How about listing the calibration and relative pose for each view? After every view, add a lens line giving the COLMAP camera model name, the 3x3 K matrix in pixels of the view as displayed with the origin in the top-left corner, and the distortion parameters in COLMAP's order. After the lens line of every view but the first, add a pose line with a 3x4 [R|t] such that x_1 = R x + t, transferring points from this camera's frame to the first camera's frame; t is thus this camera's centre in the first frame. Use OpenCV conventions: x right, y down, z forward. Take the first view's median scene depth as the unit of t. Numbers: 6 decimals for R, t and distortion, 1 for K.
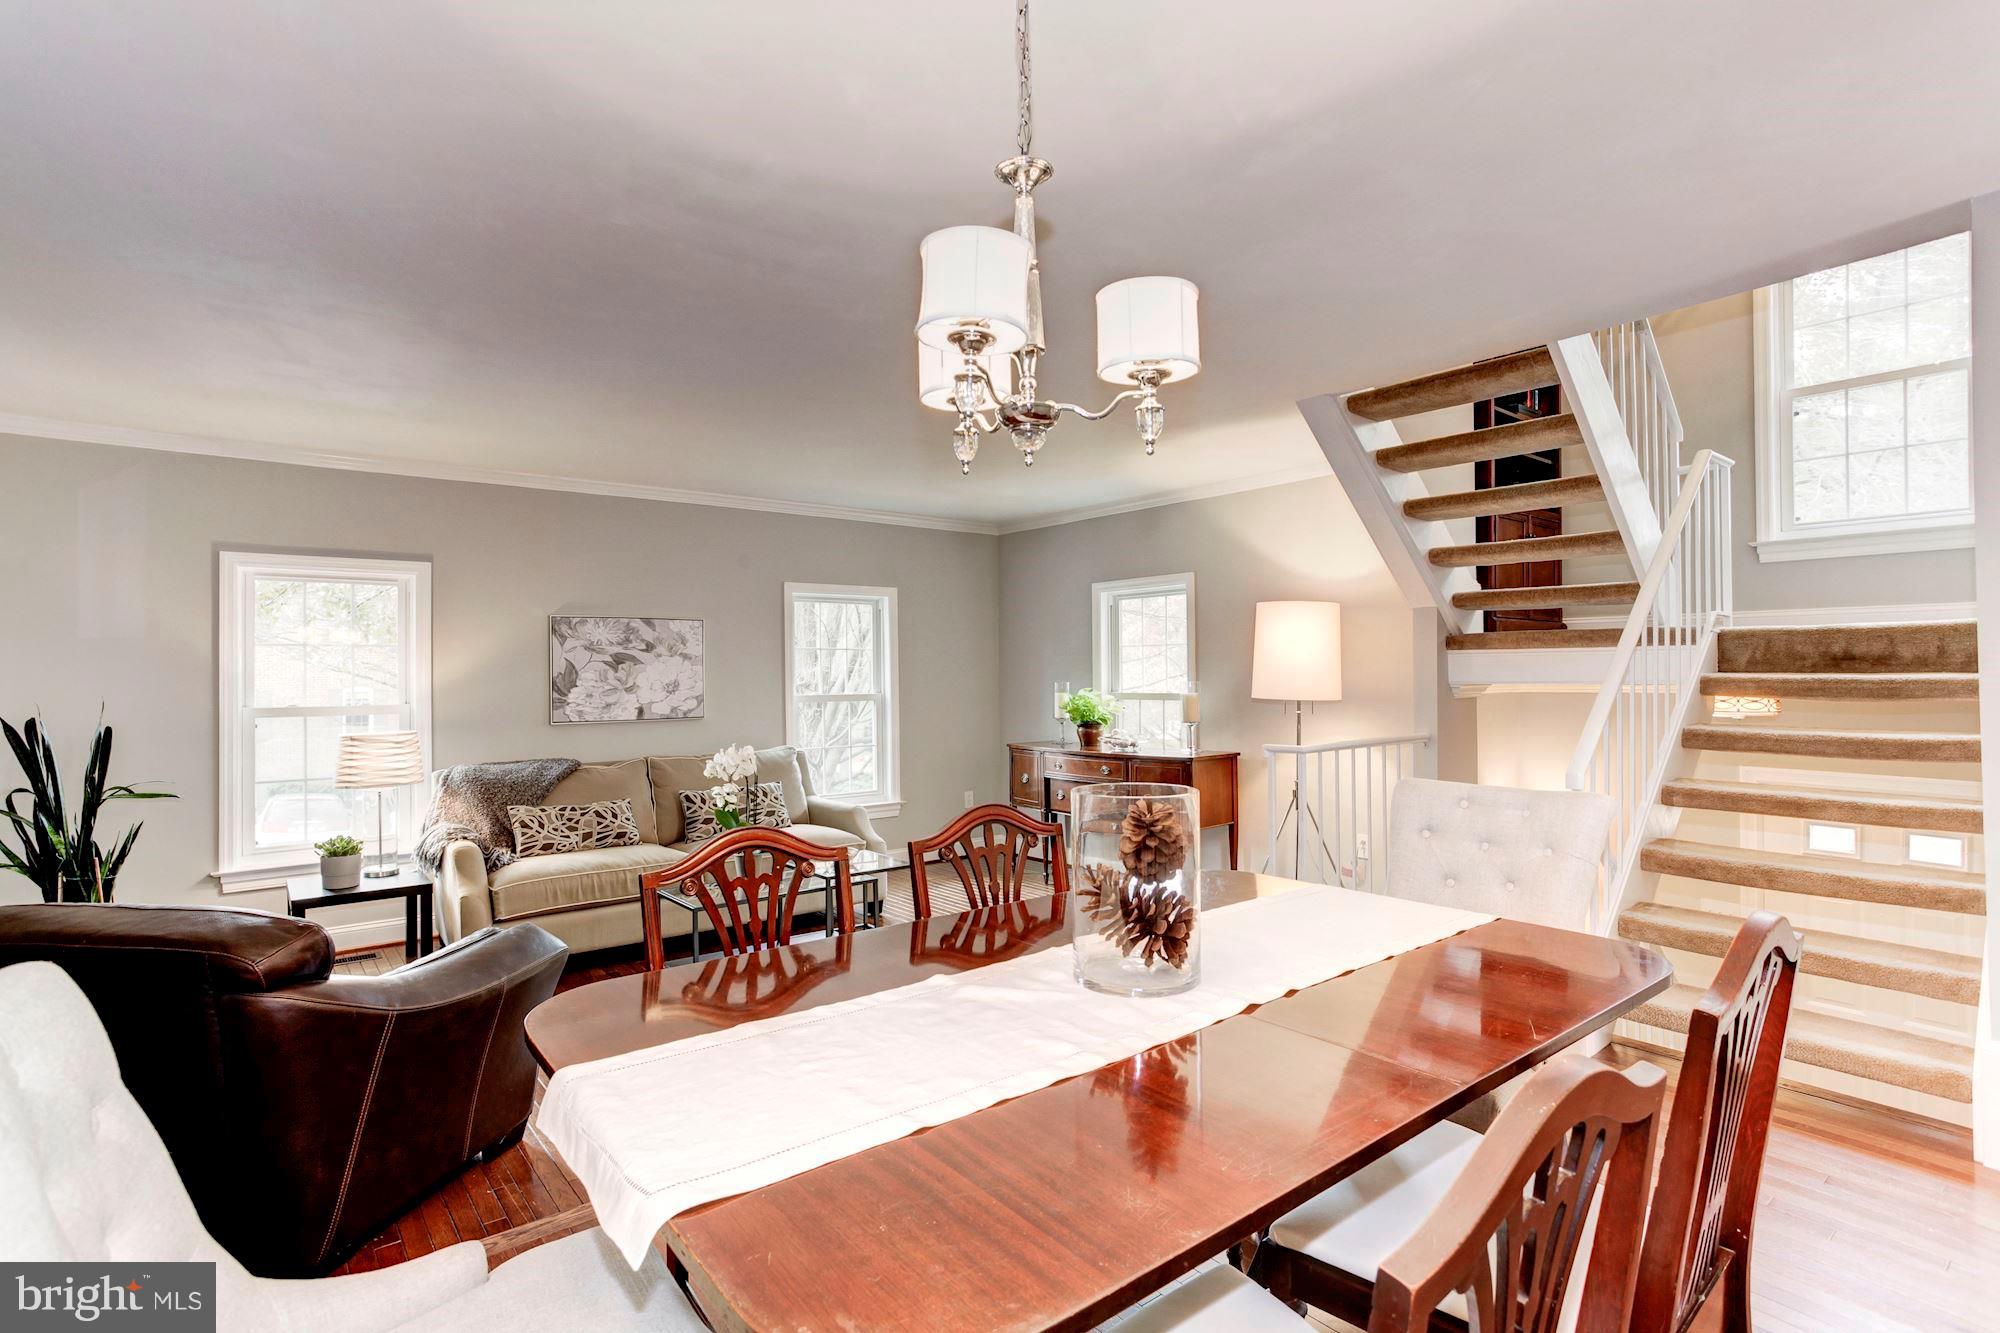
lens RADIAL K [[973.1, 0, 1010.6], [0, 973.1, 666.3], [0, 0, 1]] dist [-0.051551, 0.032316]
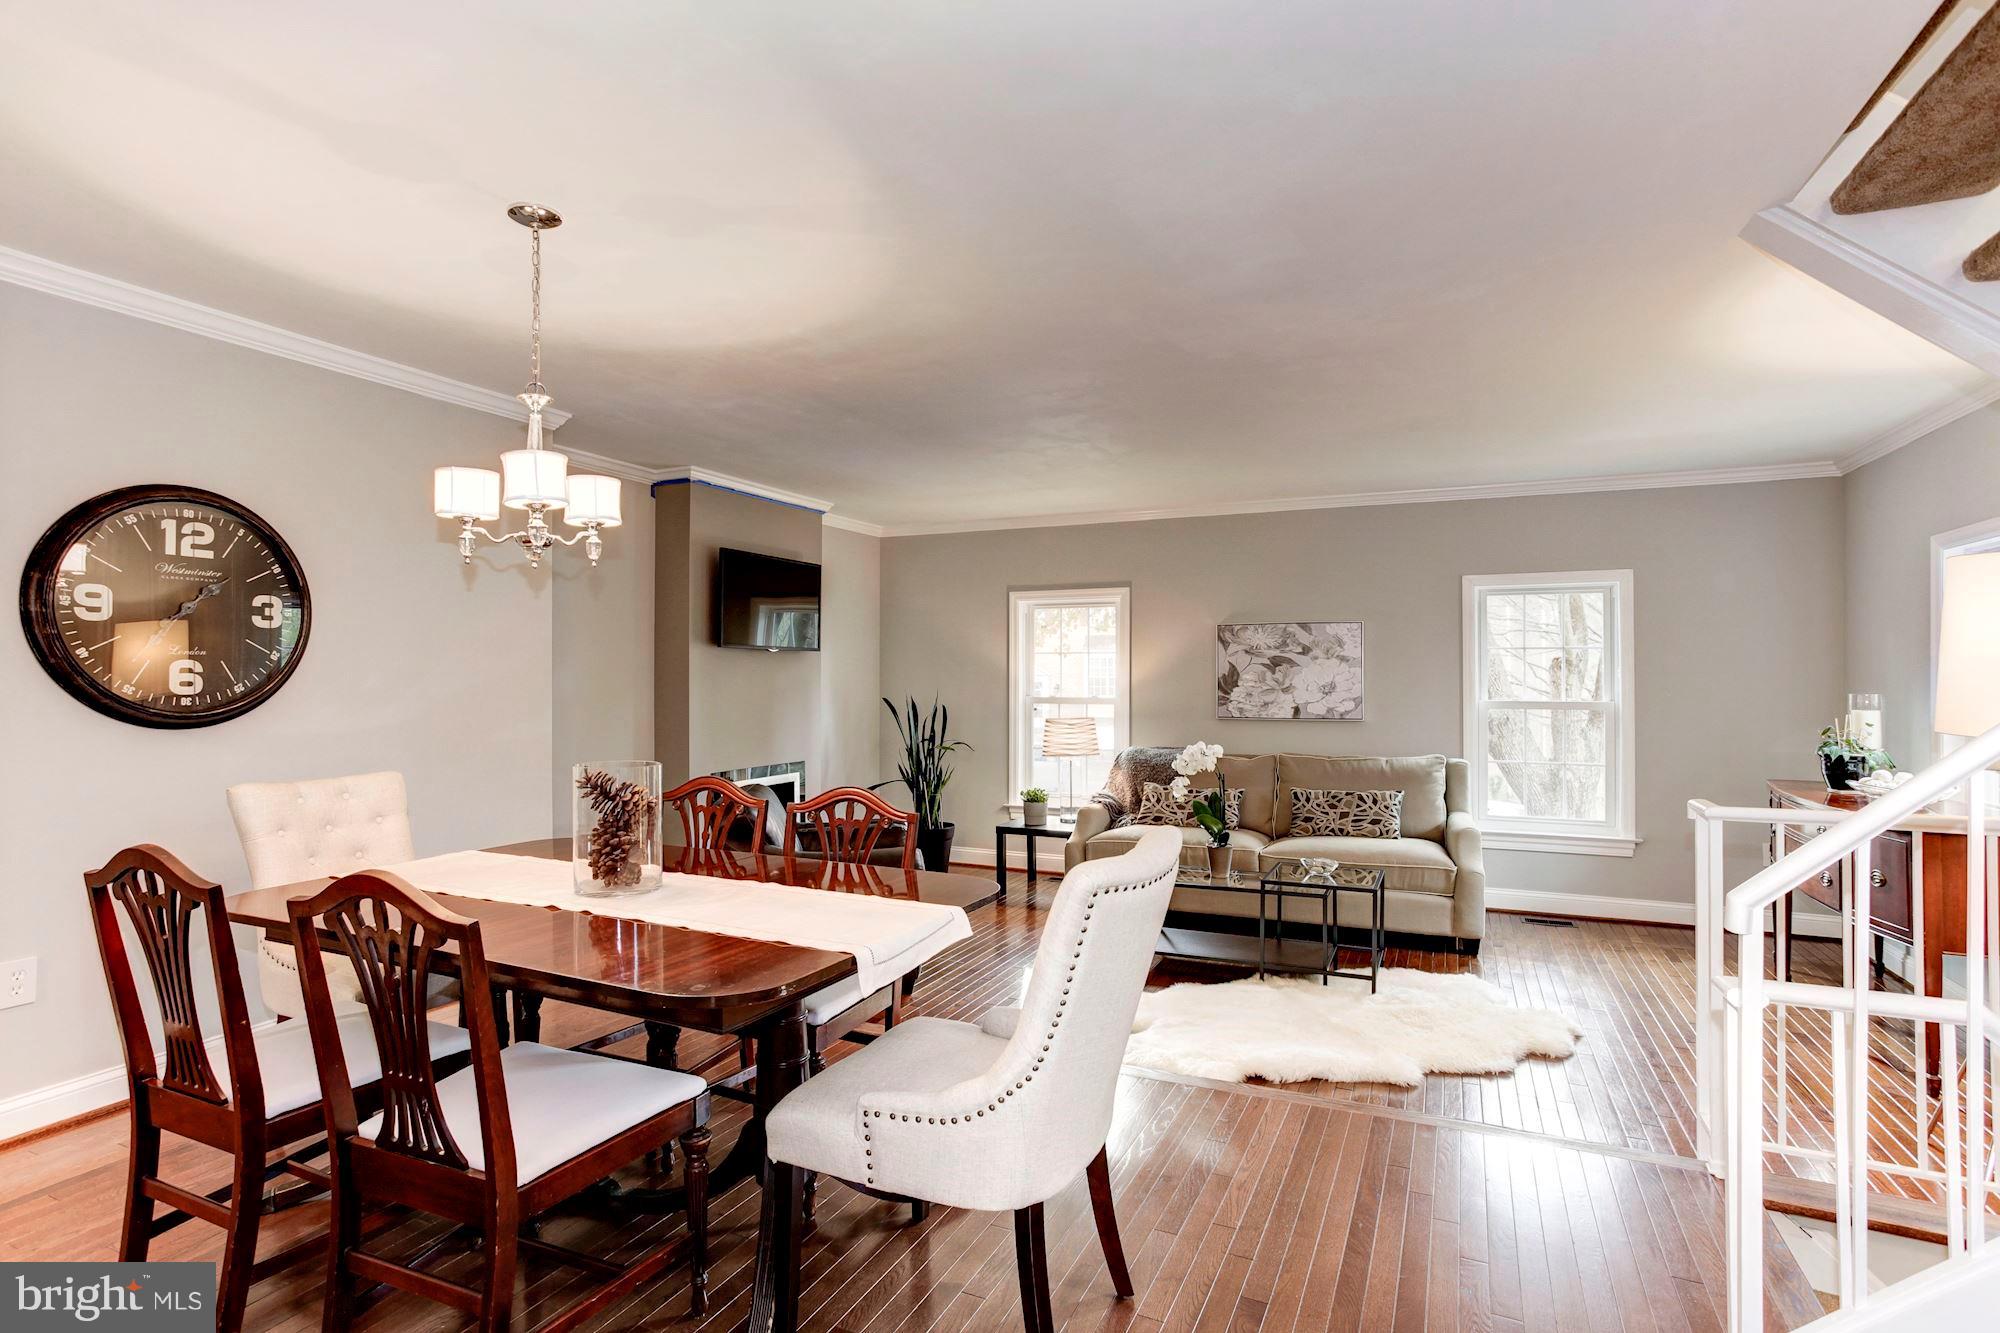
lens RADIAL K [[973.1, 0, 1010.6], [0, 973.1, 666.3], [0, 0, 1]] dist [-0.051551, 0.032316]
pose [[0.457336, -0.002746, -0.889290, 0.429626], [0.001321, 0.999996, -0.002408, -0.000051], [0.889293, -0.000073, 0.457338, 0.238856]]
